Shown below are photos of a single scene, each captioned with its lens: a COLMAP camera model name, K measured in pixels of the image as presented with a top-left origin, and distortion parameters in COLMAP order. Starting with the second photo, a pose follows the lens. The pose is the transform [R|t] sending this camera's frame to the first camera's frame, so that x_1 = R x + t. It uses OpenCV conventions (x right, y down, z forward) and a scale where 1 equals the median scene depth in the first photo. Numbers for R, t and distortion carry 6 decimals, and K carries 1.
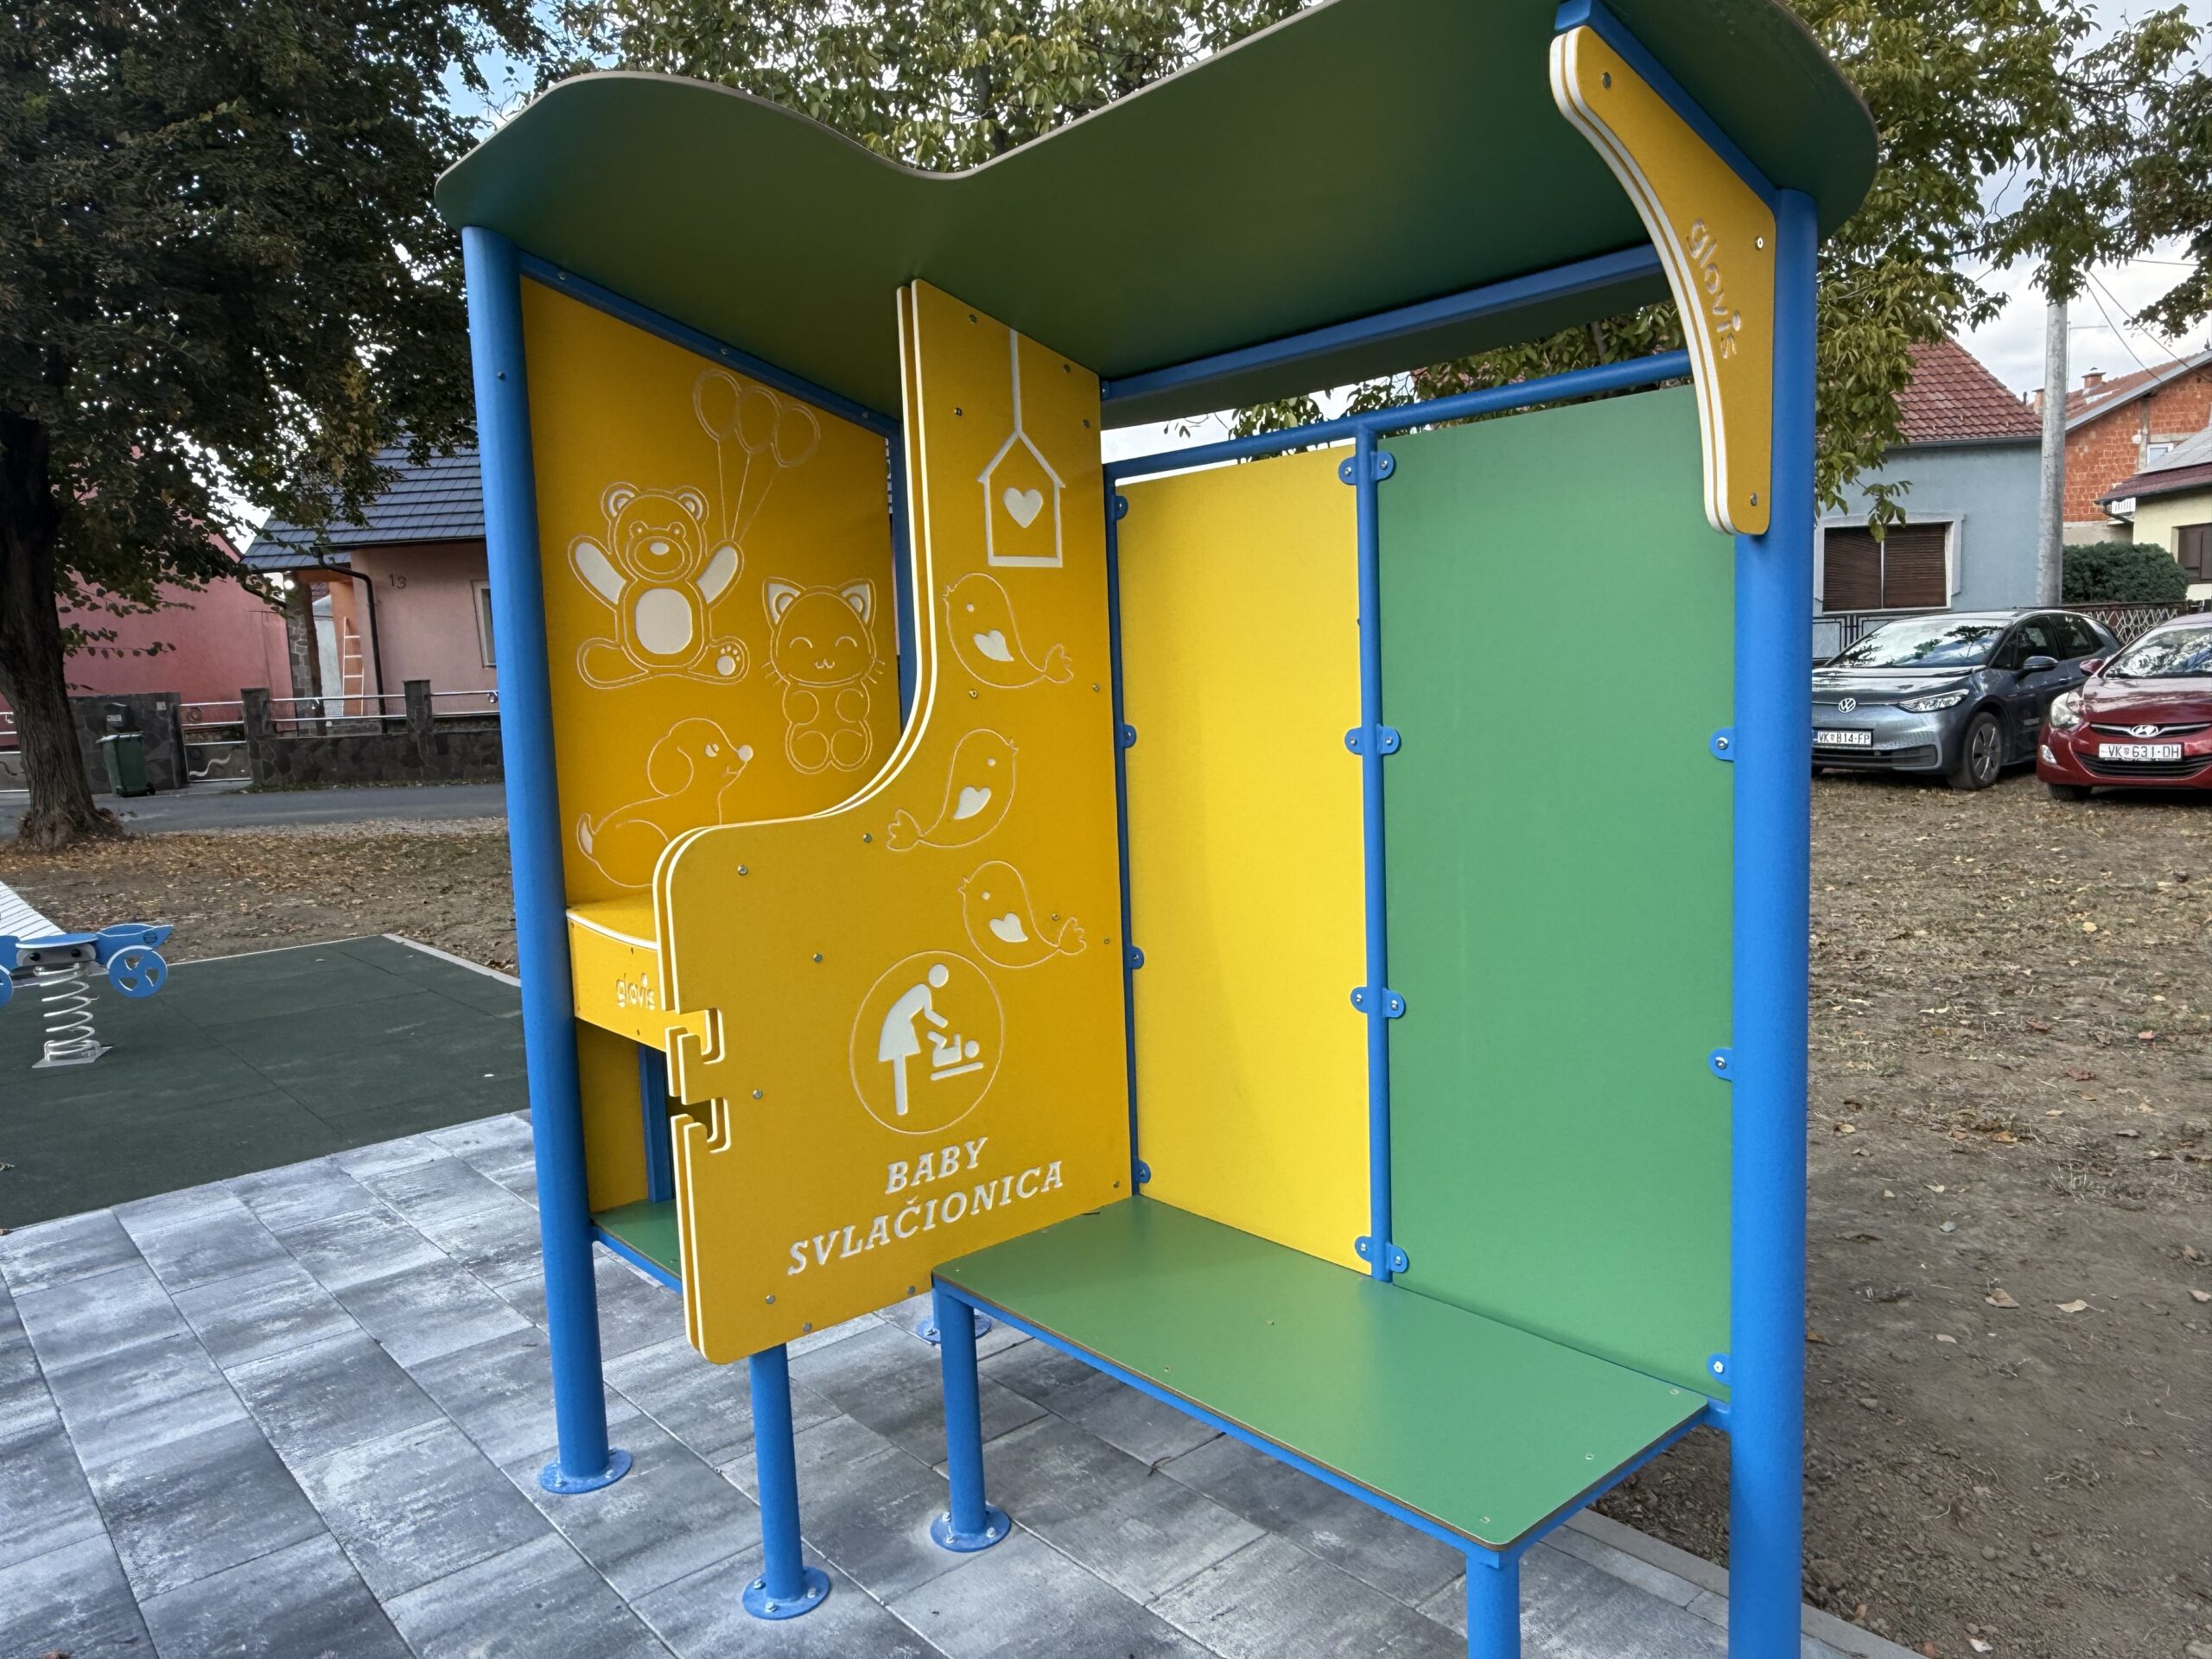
lens RADIAL K [[1516.6, 0, 1106.0], [0, 1516.6, 829.5], [0, 0, 1]] dist [0.002298, 0.000045]
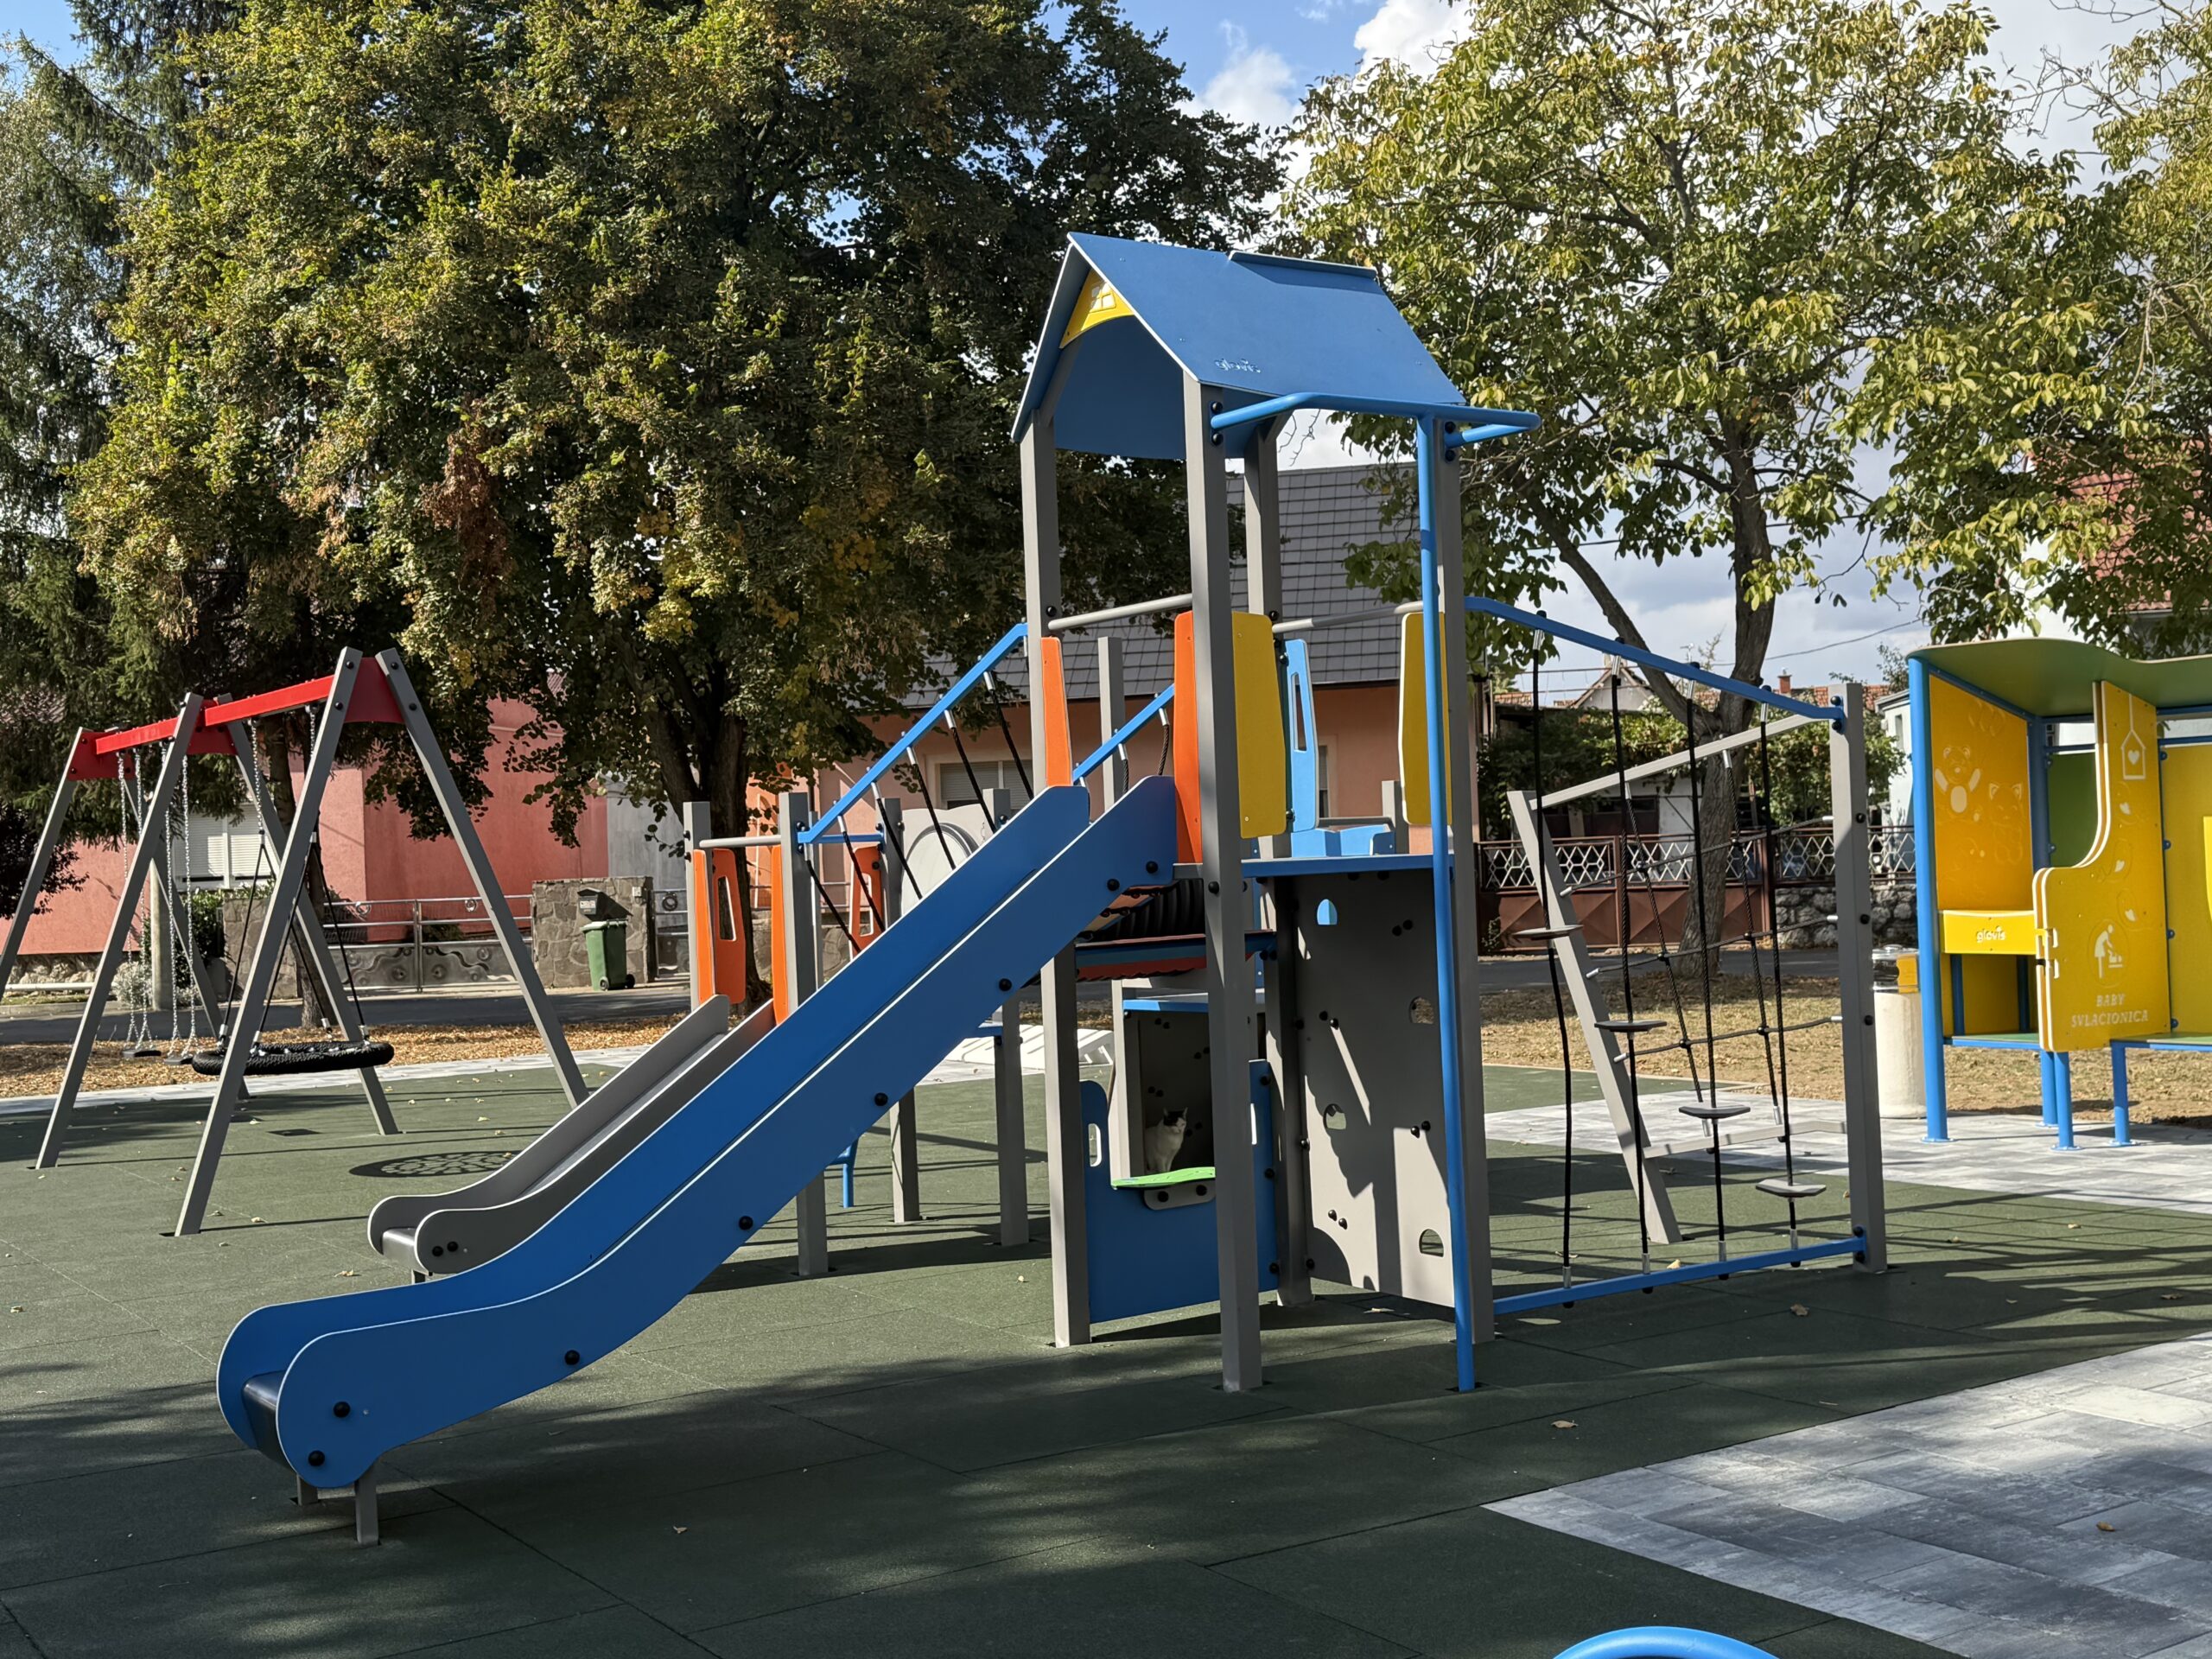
lens RADIAL K [[2460.4, 0, 1106.0], [0, 2460.4, 829.5], [0, 0, 1]] dist [0.177932, -0.358635]
pose [[0.992223, 0.003729, -0.124414, -0.280349], [-0.019383, 0.991987, -0.124847, 0.108282], [0.122952, 0.126288, 0.984345, -0.768424]]
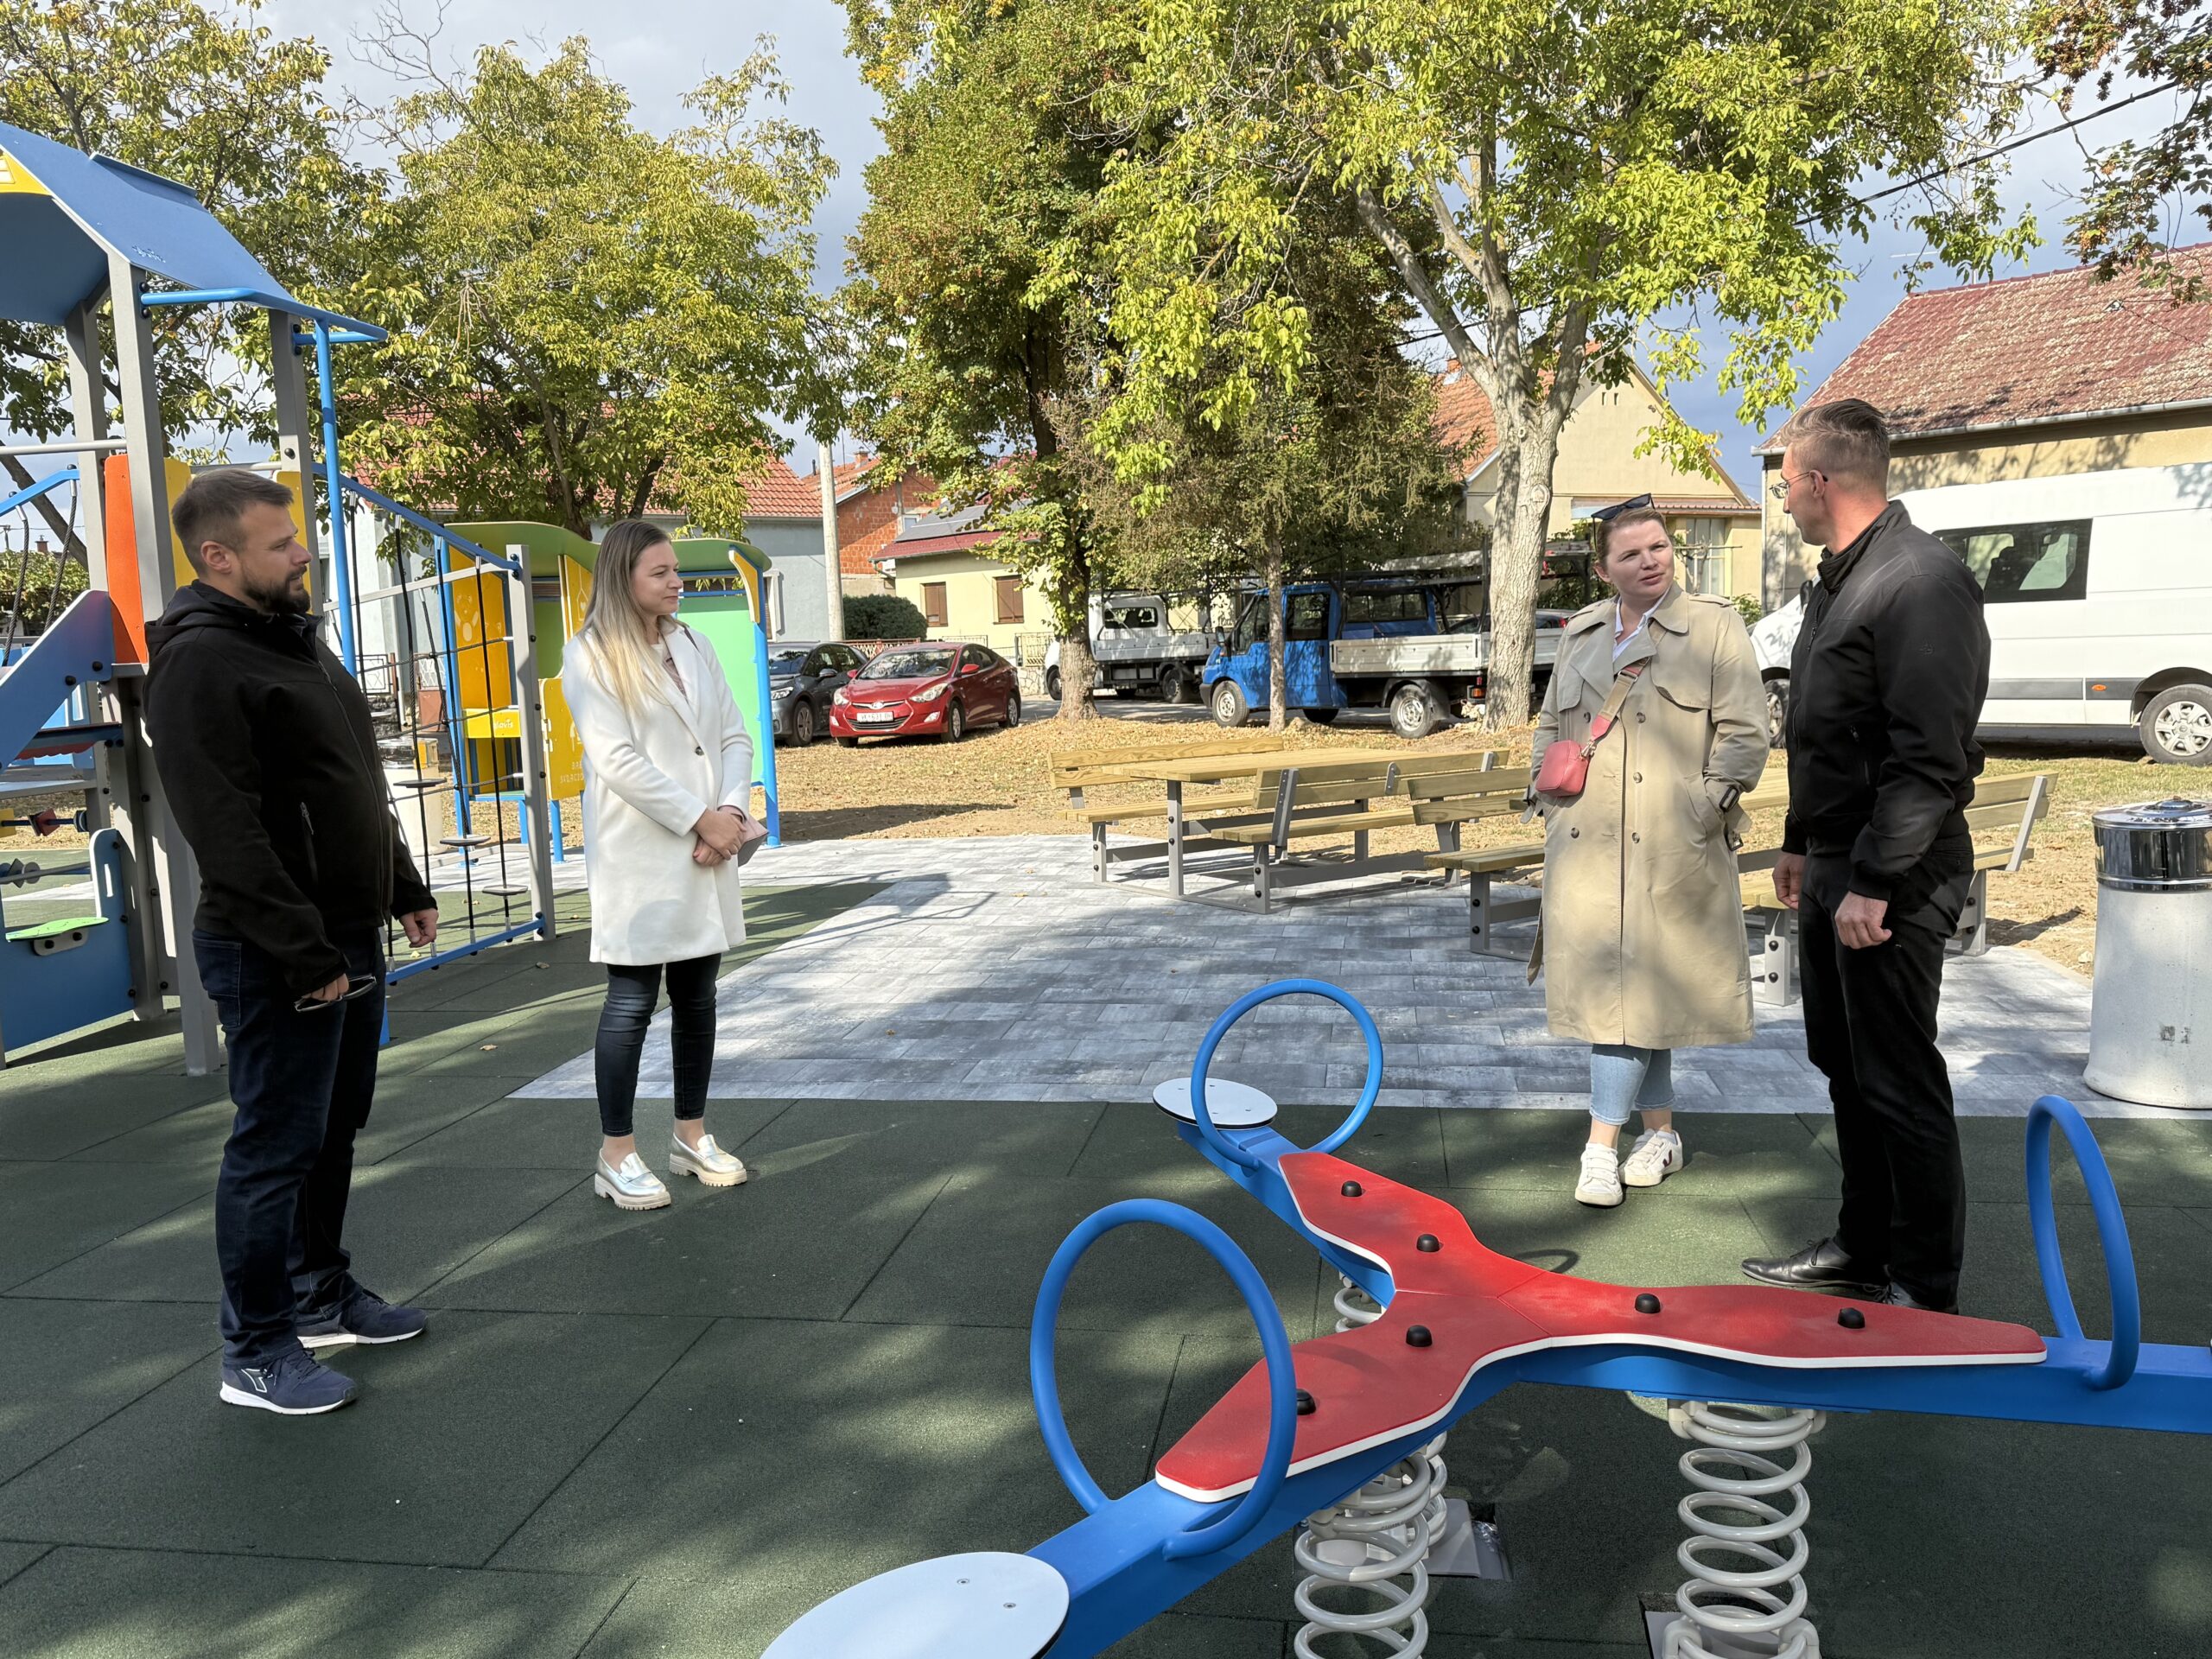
lens RADIAL K [[1748.3, 0, 1106.0], [0, 1748.3, 829.5], [0, 0, 1]] dist [0.122368, -0.178053]
pose [[0.770063, -0.055125, 0.635582, -0.440080], [0.078720, 0.996857, -0.008917, 0.117727], [-0.633093, 0.056900, 0.771982, -0.767030]]
